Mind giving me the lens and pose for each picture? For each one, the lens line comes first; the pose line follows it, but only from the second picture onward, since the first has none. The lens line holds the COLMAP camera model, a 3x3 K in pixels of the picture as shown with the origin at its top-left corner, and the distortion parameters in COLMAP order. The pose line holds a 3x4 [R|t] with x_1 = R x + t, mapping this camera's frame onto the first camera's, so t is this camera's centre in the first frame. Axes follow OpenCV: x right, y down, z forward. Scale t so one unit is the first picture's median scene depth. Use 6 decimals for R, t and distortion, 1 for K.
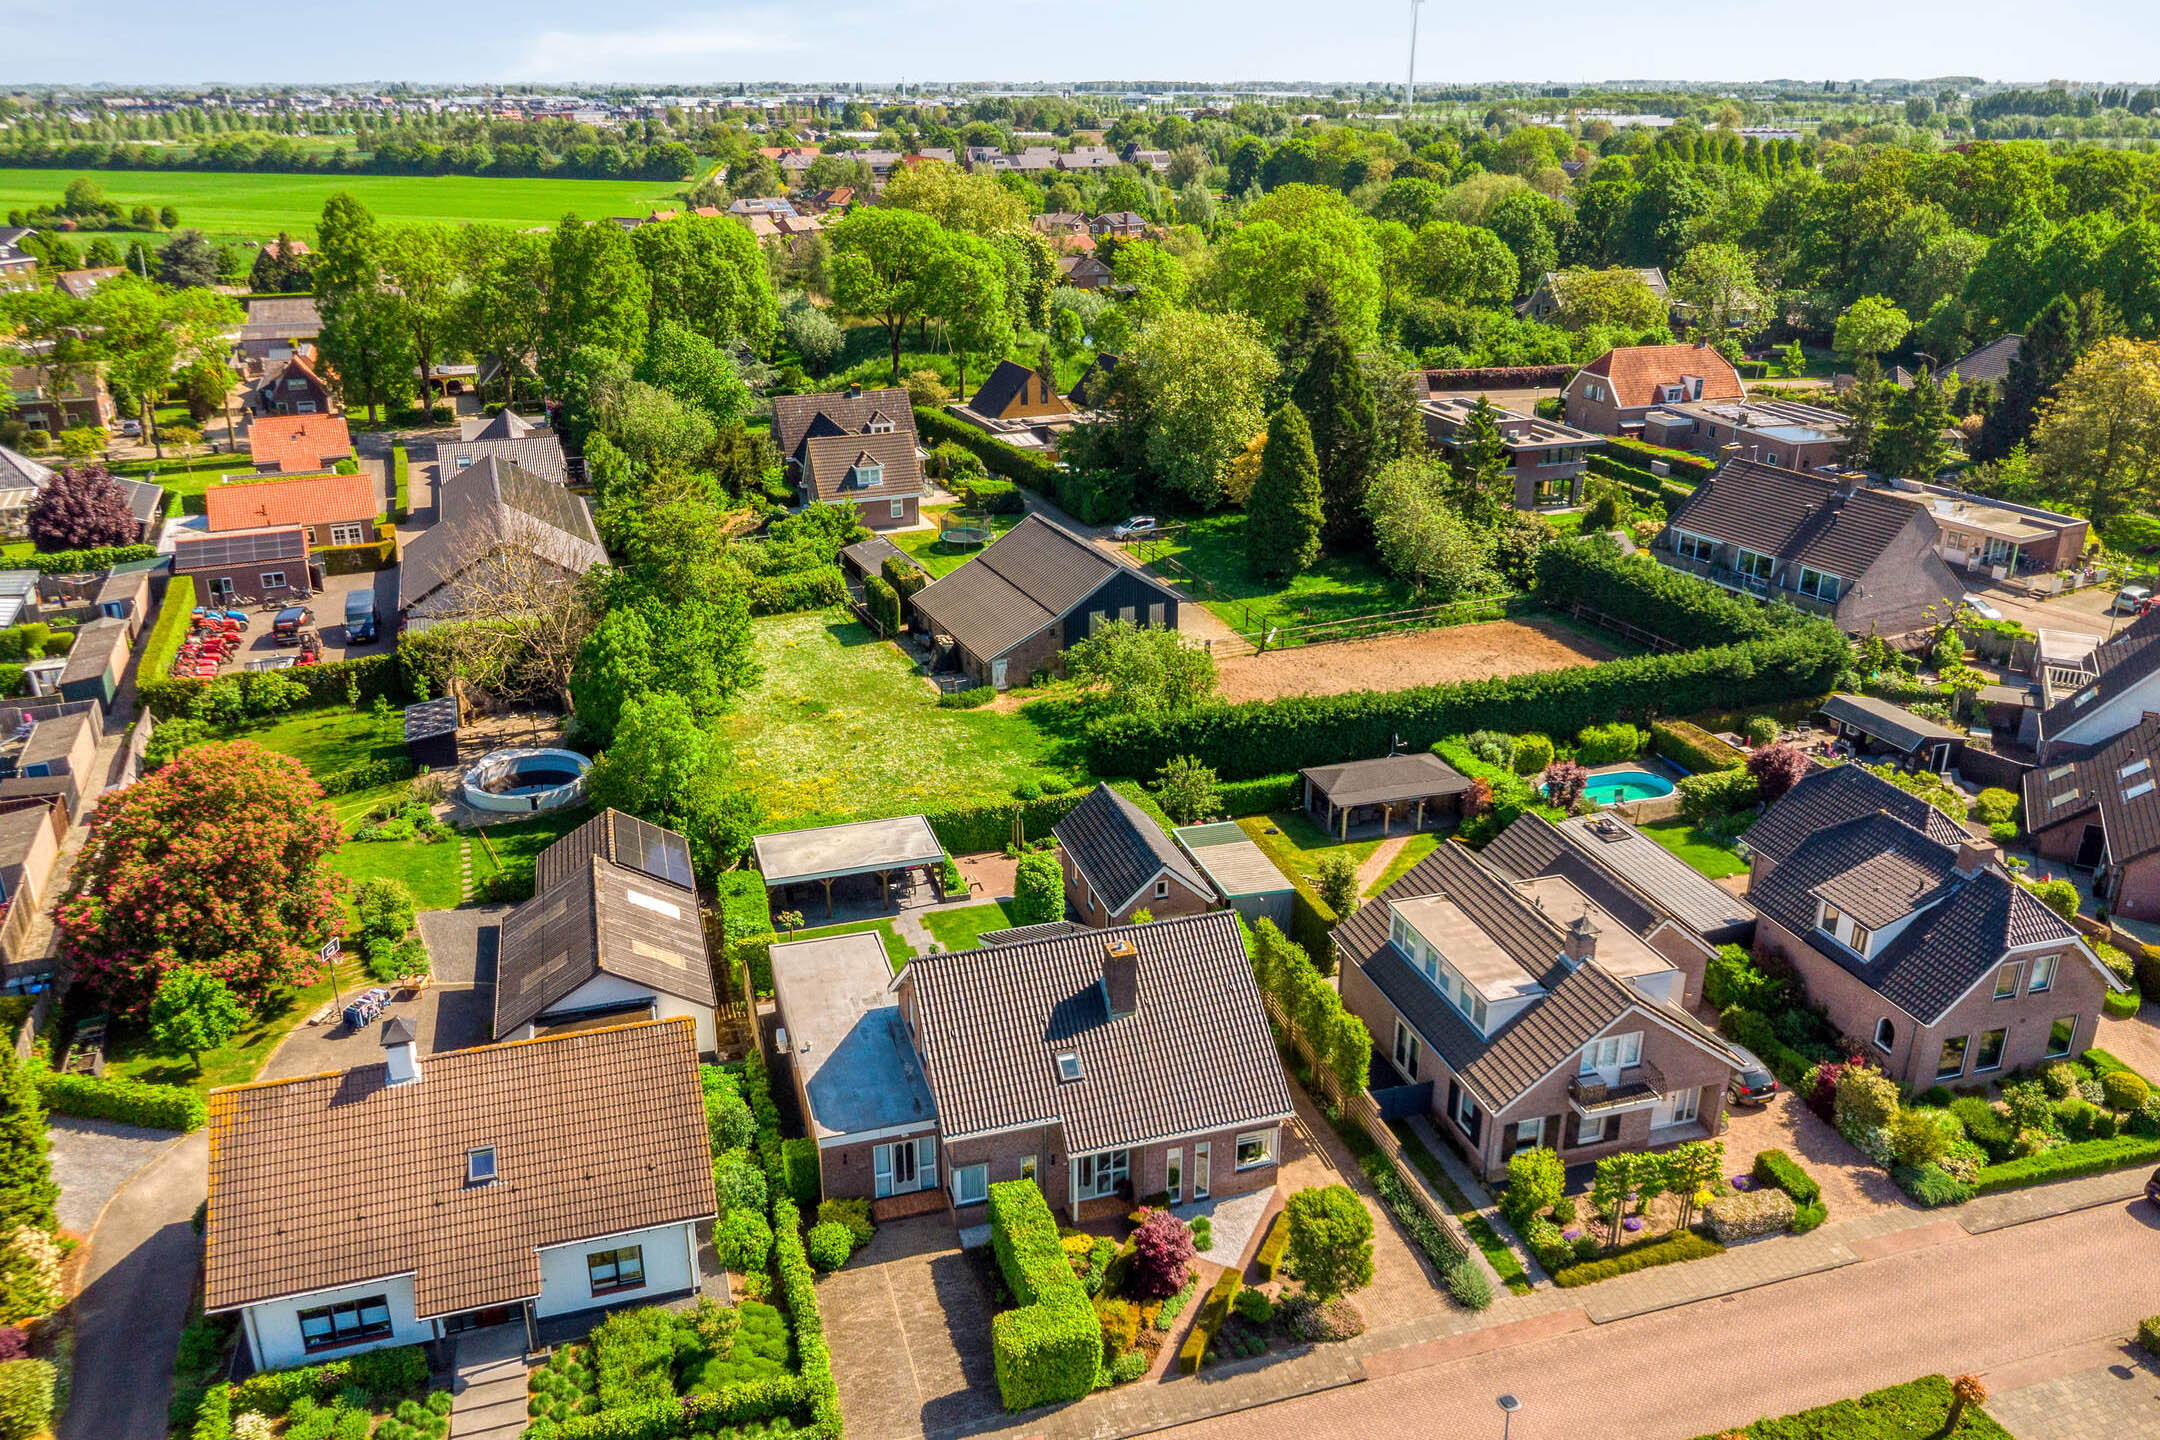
lens RADIAL K [[1651.9, 0, 1080.0], [0, 1651.9, 720.0], [0, 0, 1]] dist [0.006167, 0.001923]
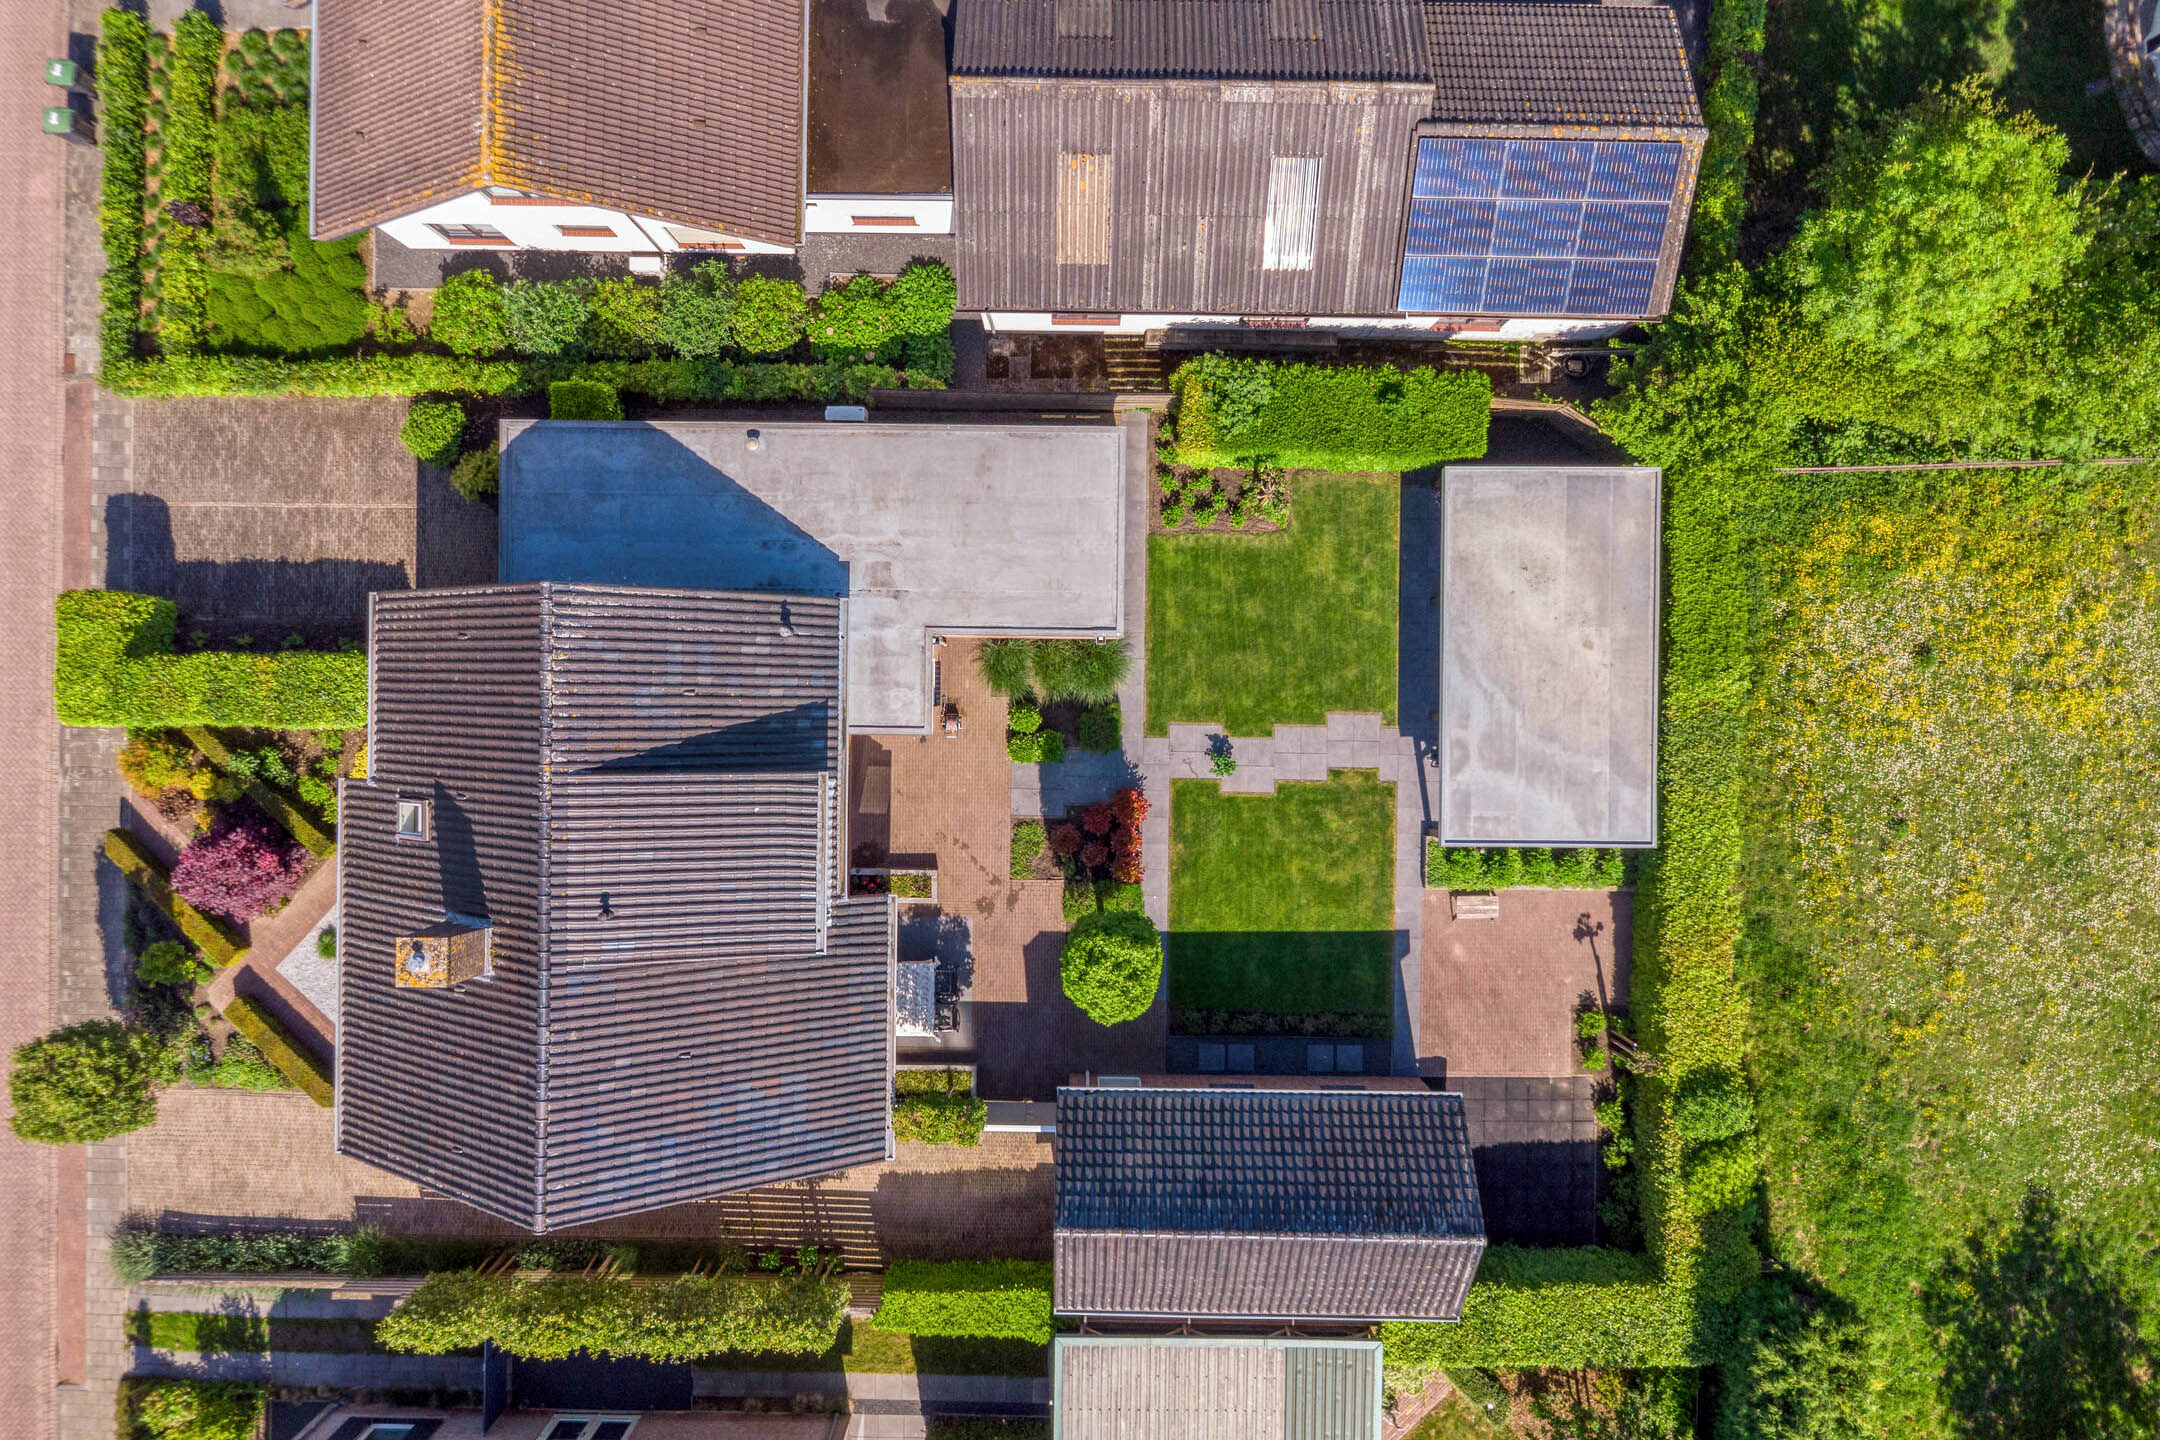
lens RADIAL K [[1572.3, 0, 1080.0], [0, 1572.3, 720.0], [0, 0, 1]] dist [0.007273, -0.008957]
pose [[-0.304955, 0.952362, 0.002982, -0.083899], [-0.339995, -0.111793, 0.933759, -0.294469], [0.889610, 0.283741, 0.357890, 0.729585]]
